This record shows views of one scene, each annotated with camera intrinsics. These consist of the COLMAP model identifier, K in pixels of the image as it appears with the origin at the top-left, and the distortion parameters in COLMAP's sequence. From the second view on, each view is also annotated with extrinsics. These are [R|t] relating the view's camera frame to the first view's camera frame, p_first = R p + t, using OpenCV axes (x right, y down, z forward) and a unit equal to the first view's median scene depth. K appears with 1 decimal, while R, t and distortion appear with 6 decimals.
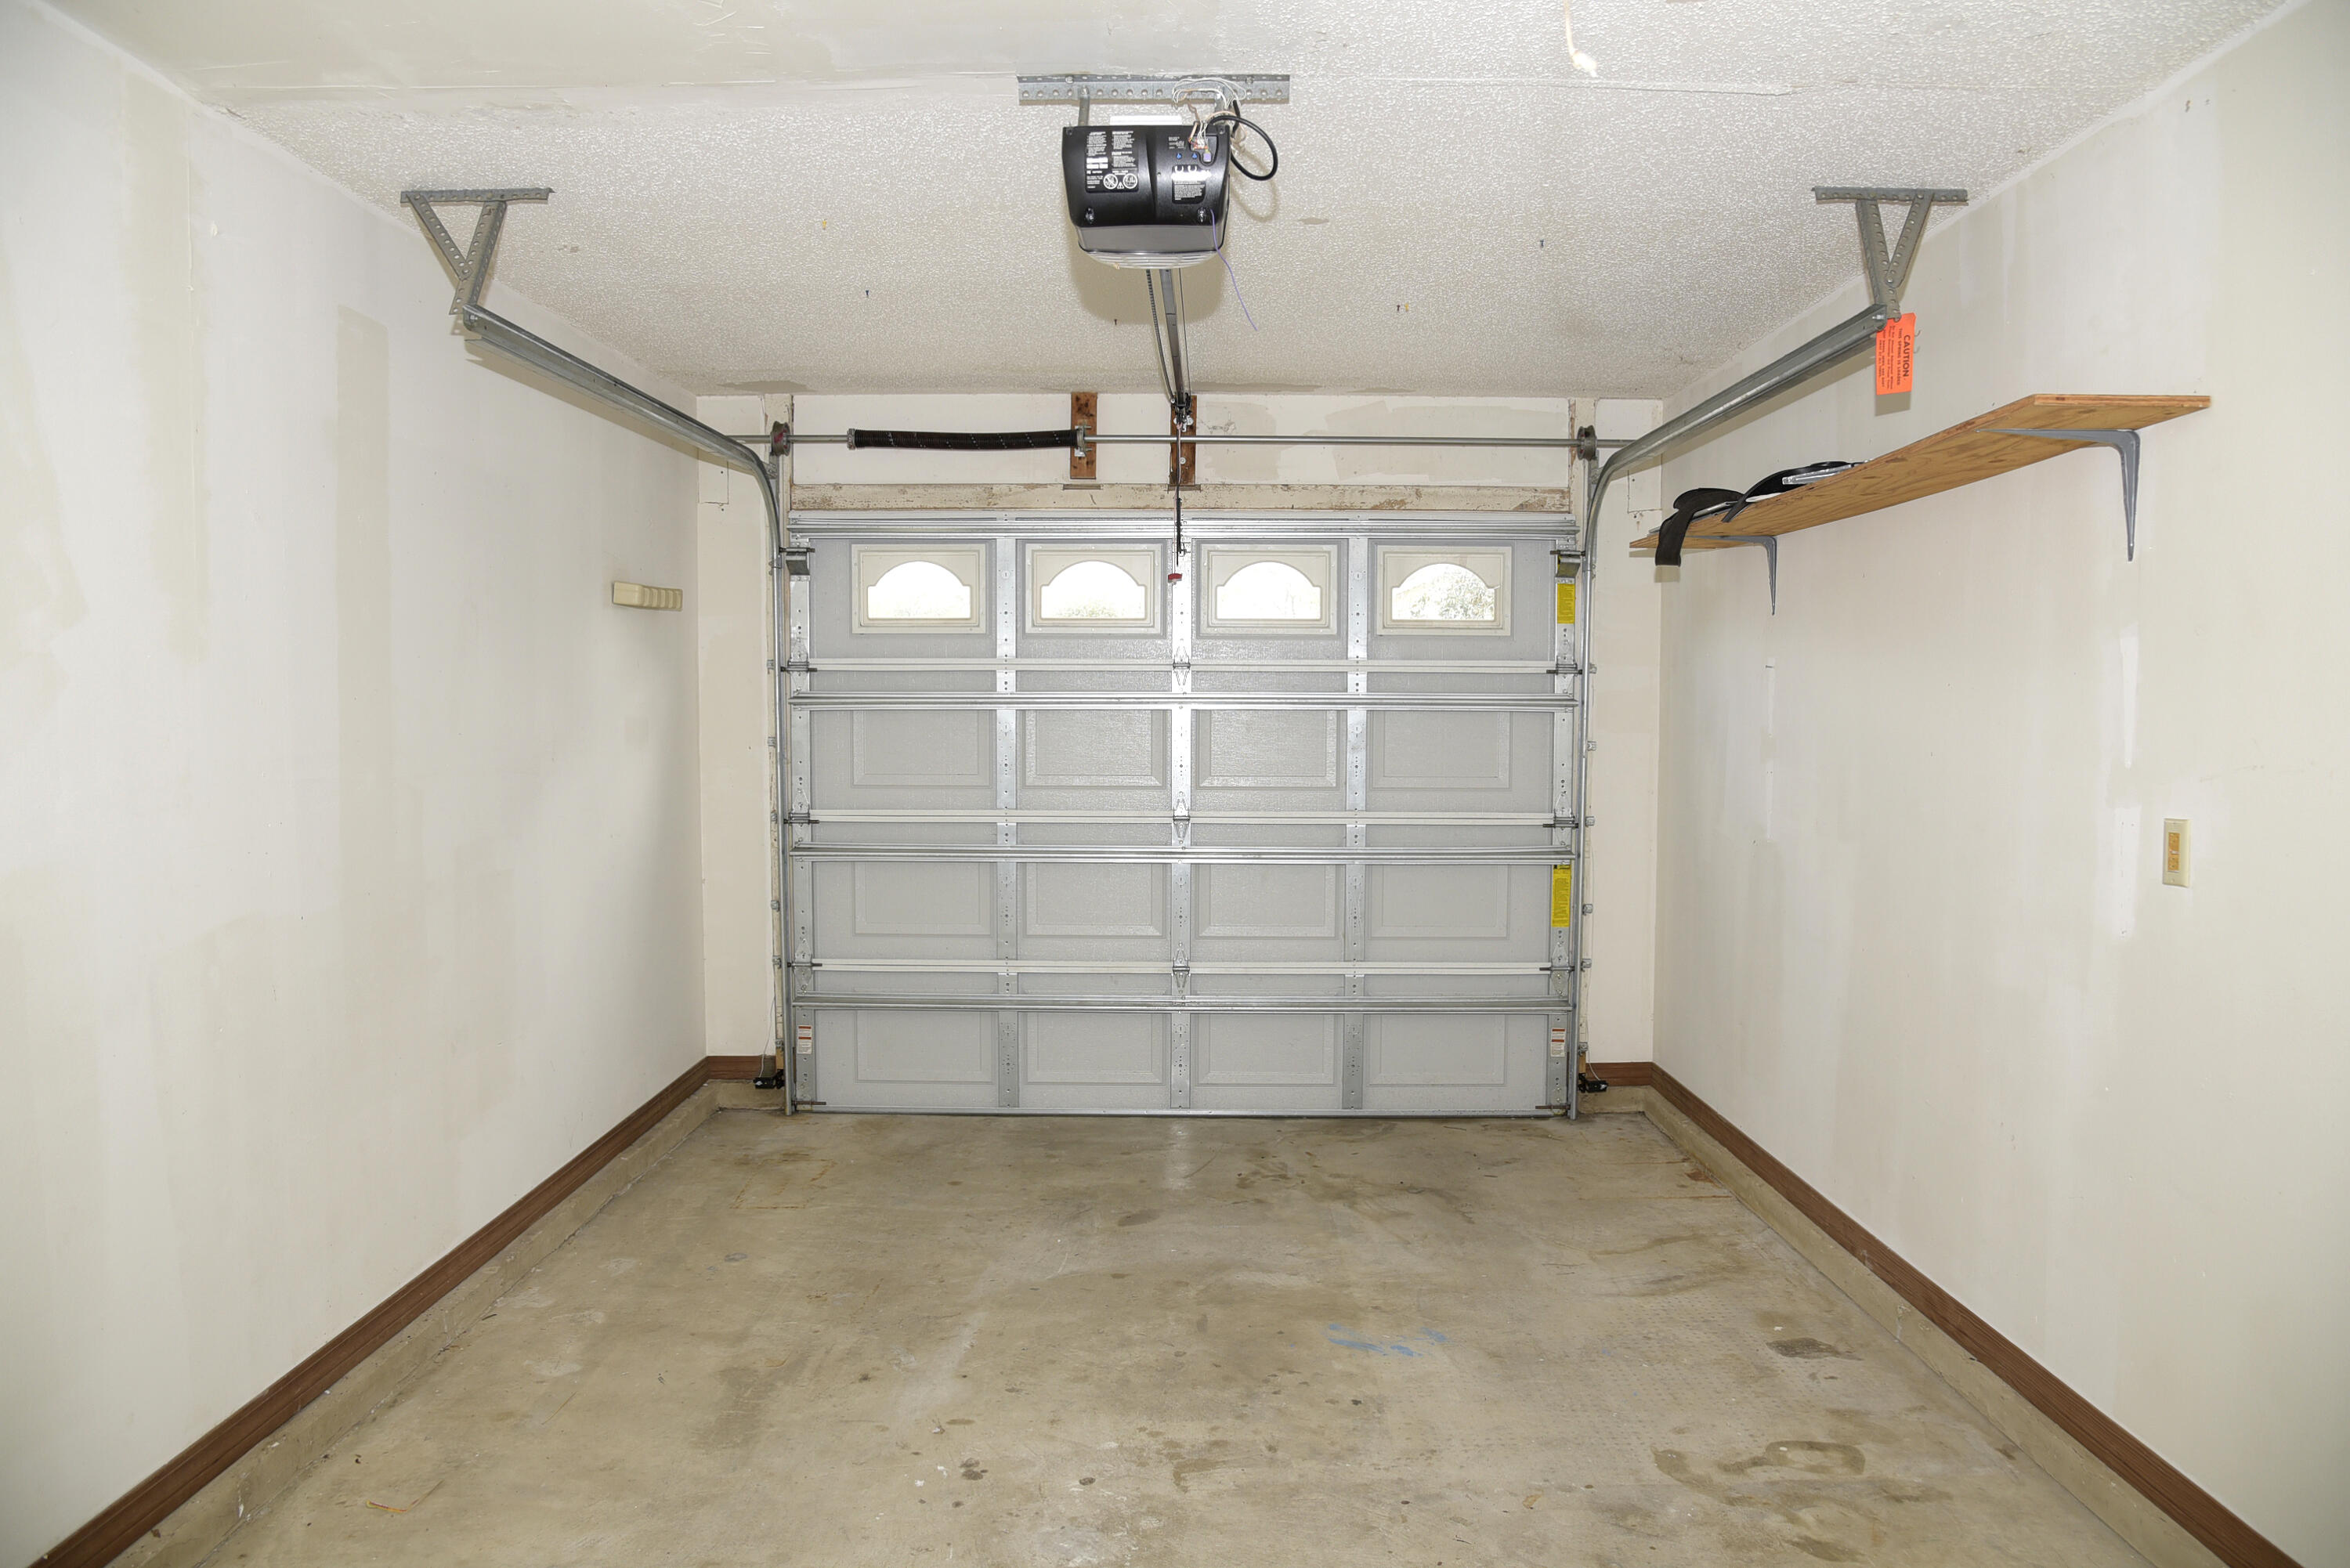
lens RADIAL K [[1622.3, 0, 1178.4], [0, 1622.3, 784.3], [0, 0, 1]] dist [-0.034643, -0.000335]
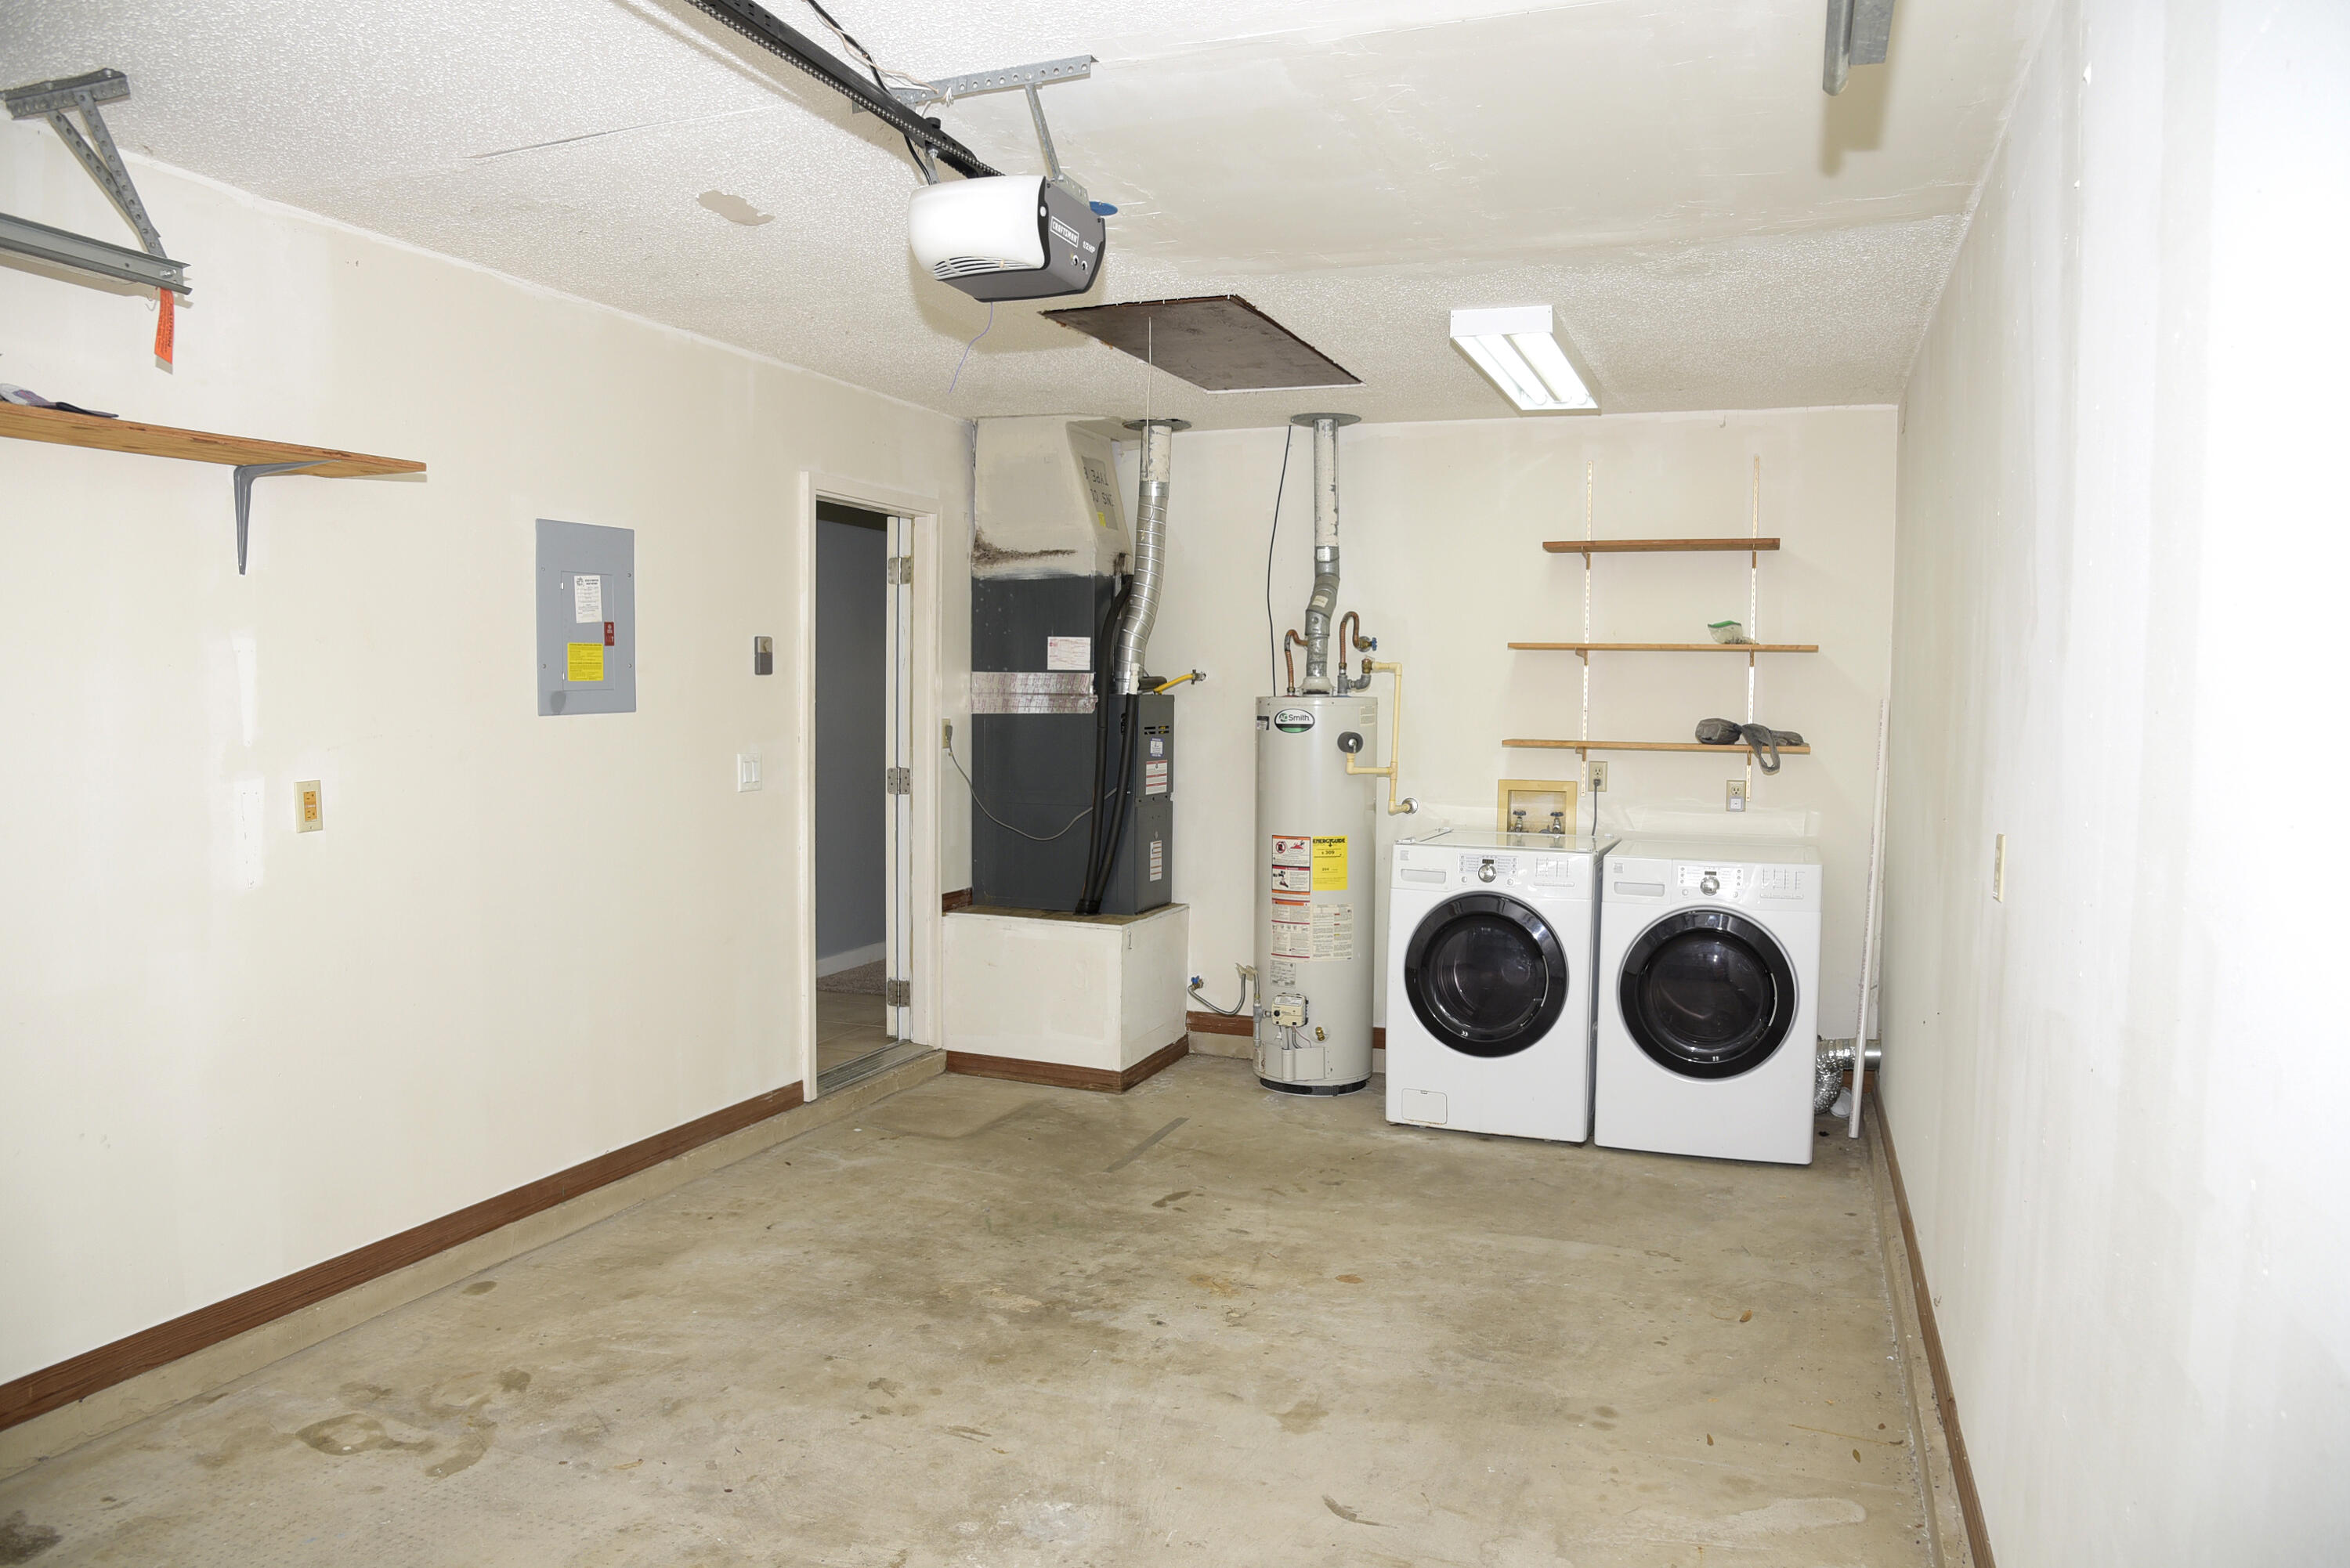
lens RADIAL K [[1622.3, 0, 1177.1], [0, 1622.3, 785.7], [0, 0, 1]] dist [-0.034643, -0.000335]
pose [[-0.934261, -0.026324, 0.355616, -0.462951], [0.013914, 0.993821, 0.110121, -0.098852], [-0.356317, 0.107830, -0.928122, 1.767363]]
